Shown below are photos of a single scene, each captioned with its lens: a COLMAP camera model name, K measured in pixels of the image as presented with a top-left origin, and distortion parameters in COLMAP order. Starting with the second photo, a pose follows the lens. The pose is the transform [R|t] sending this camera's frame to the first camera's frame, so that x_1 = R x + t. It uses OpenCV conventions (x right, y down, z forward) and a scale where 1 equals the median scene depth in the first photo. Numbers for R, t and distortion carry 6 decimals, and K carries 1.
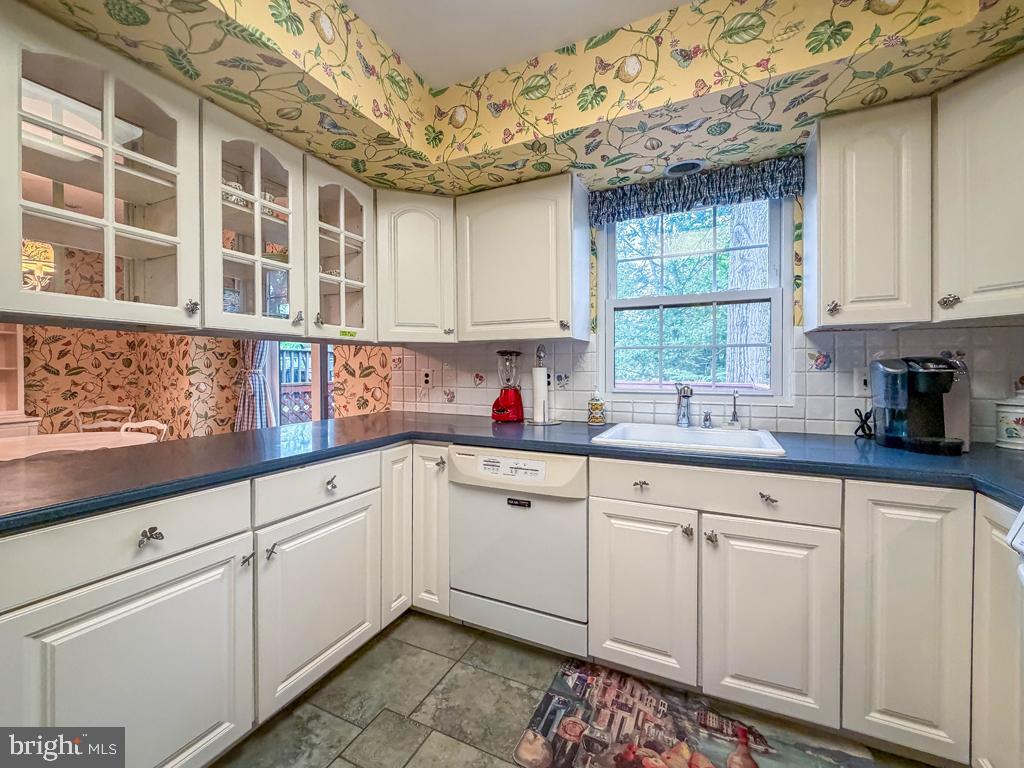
lens RADIAL K [[415.3, 0, 518.4], [0, 415.3, 374.6], [0, 0, 1]] dist [-0.000961, -0.000289]
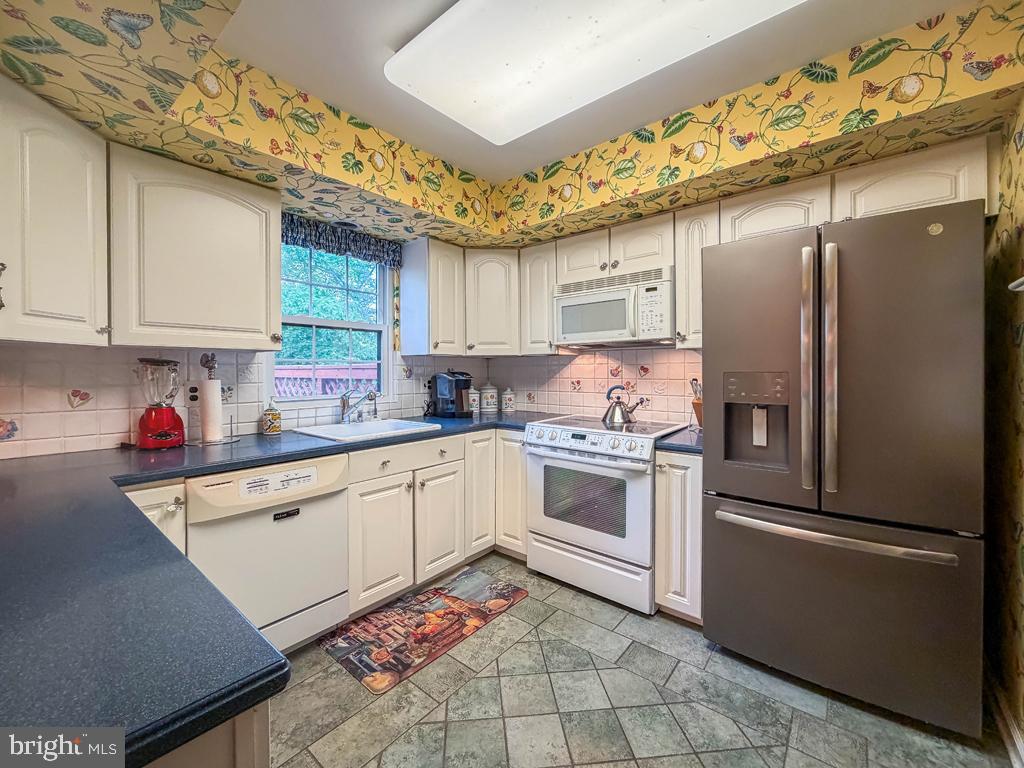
lens RADIAL K [[416.8, 0, 497.5], [0, 416.8, 374.8], [0, 0, 1]] dist [-0.000013, -0.000086]
pose [[0.267365, -0.006942, 0.963570, -0.782066], [0.012763, 0.999912, 0.003662, -0.027615], [-0.963511, 0.011319, 0.267430, 0.212356]]
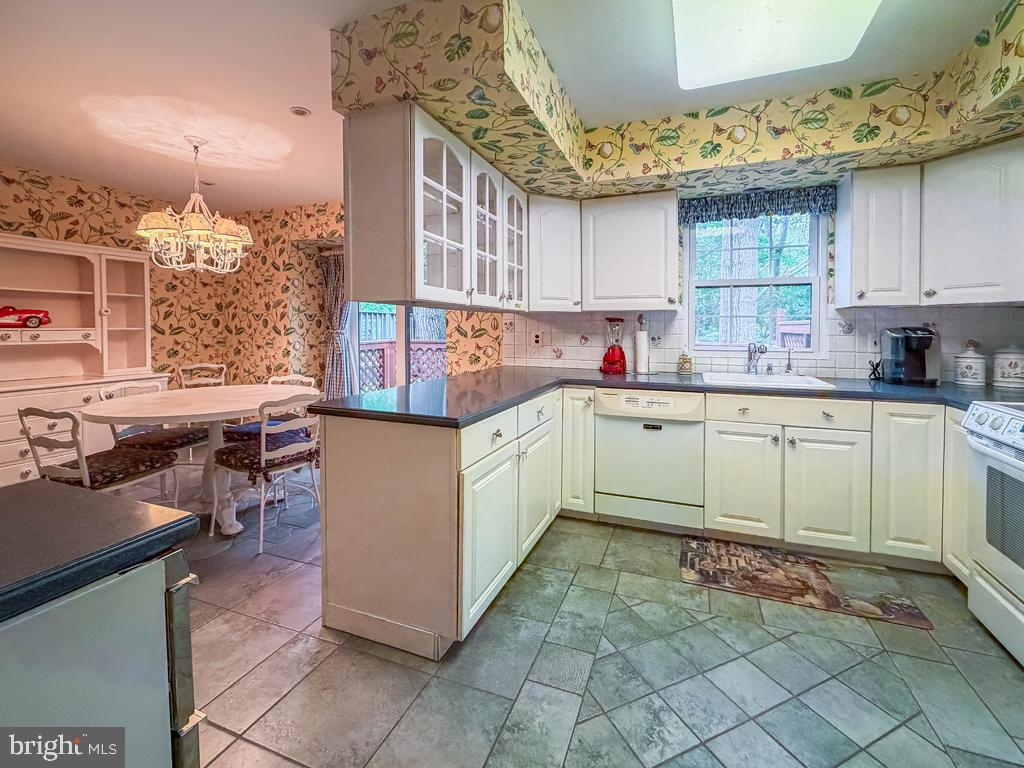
lens RADIAL K [[434.4, 0, 536.2], [0, 434.4, 335.3], [0, 0, 1]] dist [-0.004377, -0.000584]
pose [[0.995446, 0.002923, 0.095278, -0.502287], [-0.003307, 0.999987, 0.003871, -0.009352], [-0.095265, -0.004169, 0.995443, -0.412905]]
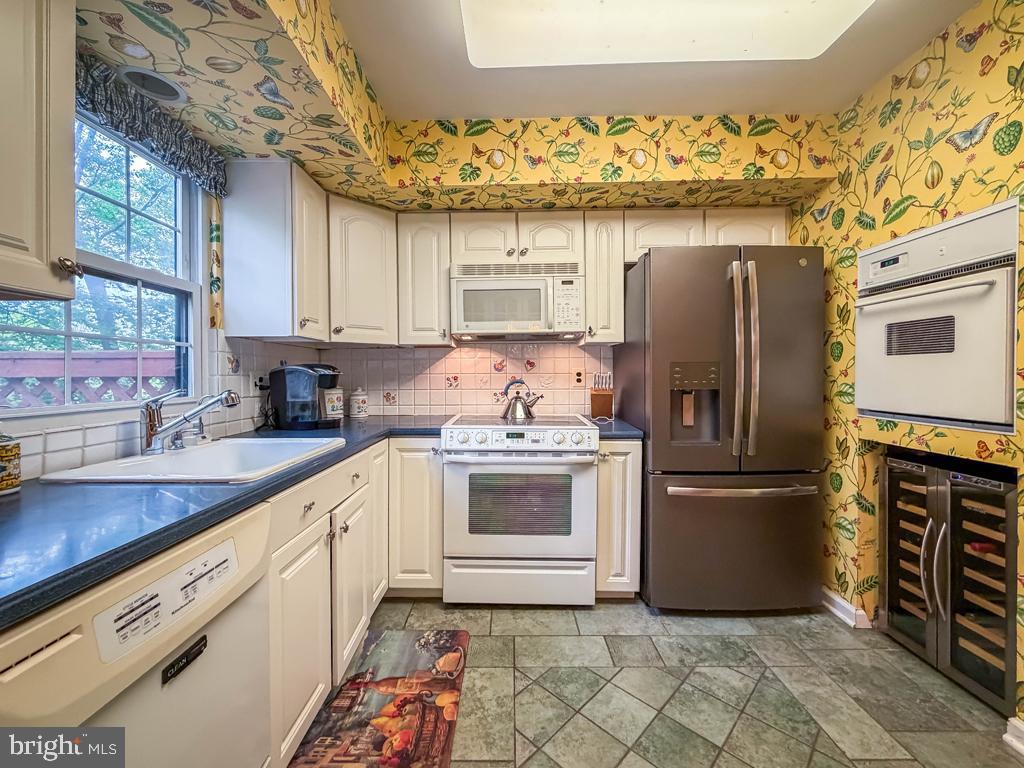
lens RADIAL K [[417.6, 0, 508.7], [0, 417.6, 378.0], [0, 0, 1]] dist [-0.000130, -0.000067]
pose [[-0.406146, -0.003359, 0.913802, -0.524354], [0.015766, 0.999819, 0.010682, -0.000289], [-0.913672, 0.018746, -0.406020, 0.797469]]
